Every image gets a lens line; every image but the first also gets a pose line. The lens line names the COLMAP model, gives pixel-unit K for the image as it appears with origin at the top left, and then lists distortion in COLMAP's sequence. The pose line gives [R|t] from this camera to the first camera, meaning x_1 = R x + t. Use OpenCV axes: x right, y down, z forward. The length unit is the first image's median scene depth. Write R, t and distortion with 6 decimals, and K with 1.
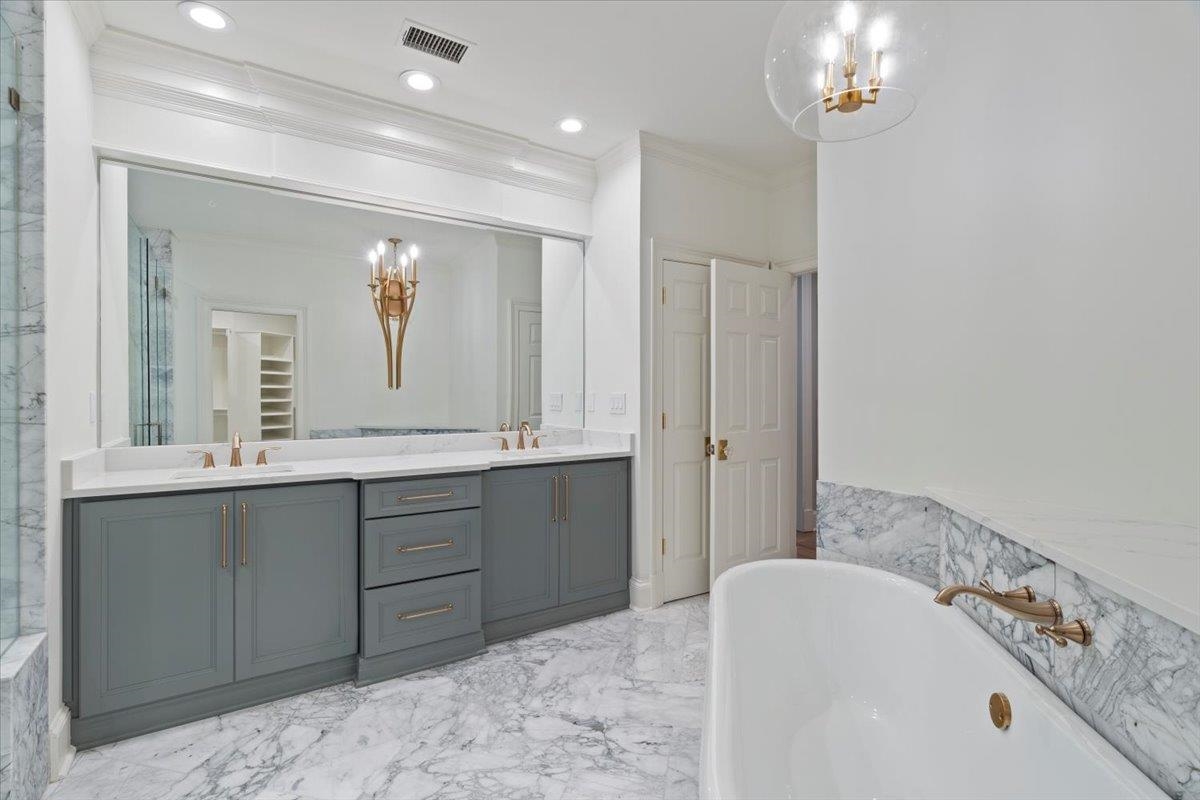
lens RADIAL K [[548.4, 0, 599.4], [0, 548.4, 395.4], [0, 0, 1]] dist [-0.011629, -0.000165]
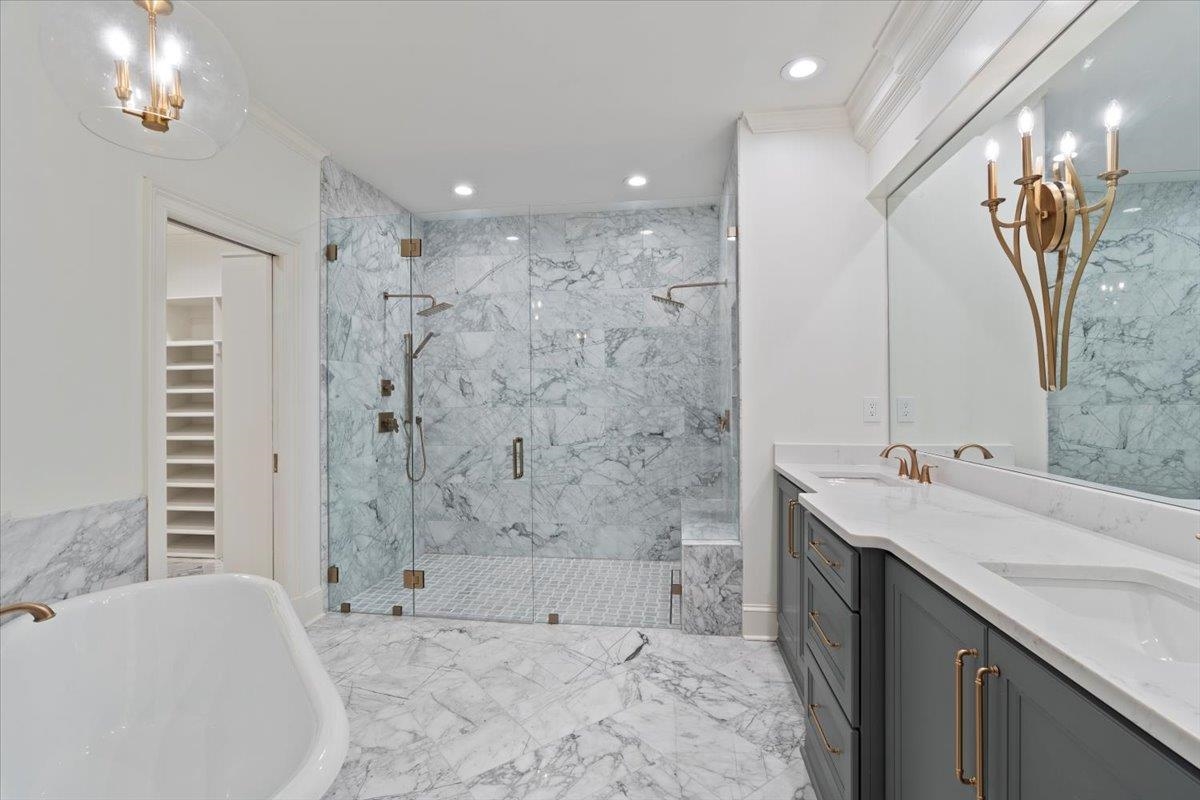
lens RADIAL K [[548.4, 0, 599.1], [0, 548.4, 401.3], [0, 0, 1]] dist [-0.011629, -0.000165]
pose [[-0.651003, 0.005185, -0.759057, 0.489983], [-0.000031, 0.999976, 0.006858, -0.007996], [0.759075, 0.004488, -0.650988, 1.640010]]
